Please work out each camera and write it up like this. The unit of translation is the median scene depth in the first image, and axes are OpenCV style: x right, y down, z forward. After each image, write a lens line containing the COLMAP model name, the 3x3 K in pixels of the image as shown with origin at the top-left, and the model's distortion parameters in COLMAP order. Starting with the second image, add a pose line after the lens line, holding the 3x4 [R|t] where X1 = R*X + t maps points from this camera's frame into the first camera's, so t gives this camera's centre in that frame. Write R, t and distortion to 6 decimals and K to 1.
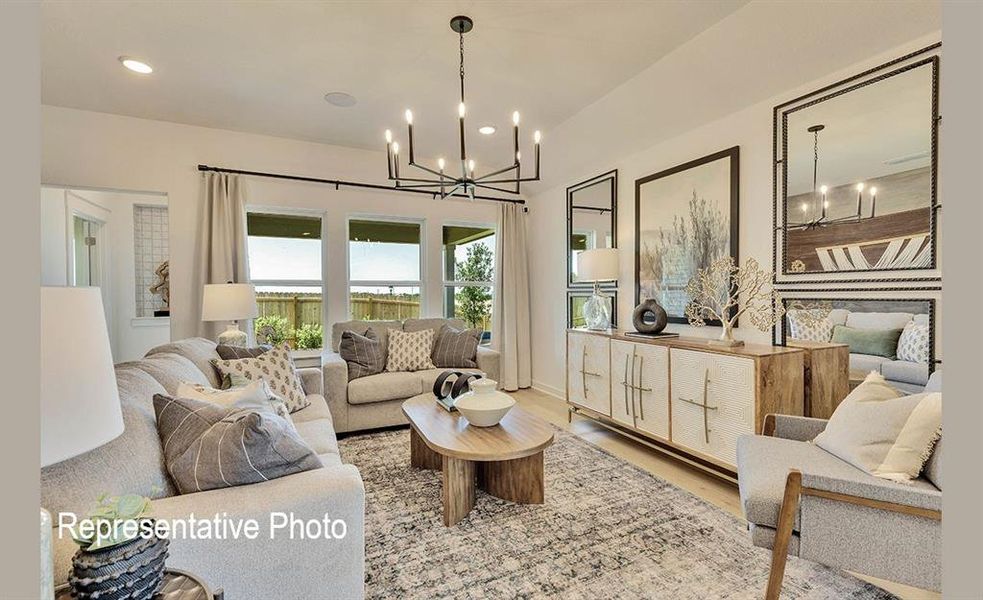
lens RADIAL K [[405.1, 0, 488.8], [0, 405.1, 300.0], [0, 0, 1]] dist [0.000203, -0.000255]
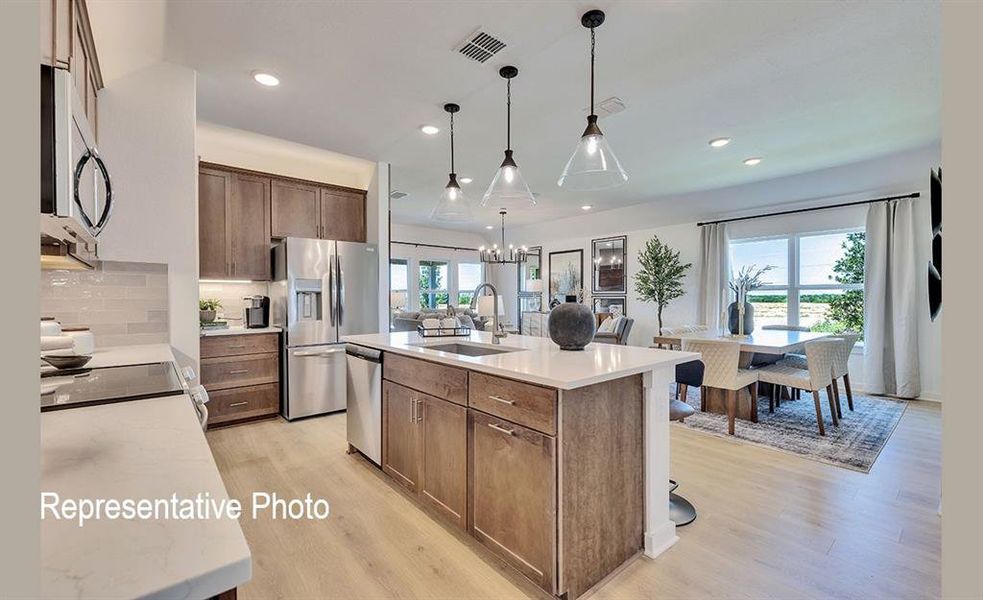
lens RADIAL K [[405.1, 0, 488.8], [0, 405.1, 300.0], [0, 0, 1]] dist [0.000203, -0.000255]
pose [[0.966124, 0.002633, 0.258066, -0.687626], [-0.000433, 0.999963, -0.008583, 0.024618], [-0.258079, 0.008180, 0.966089, -1.415931]]
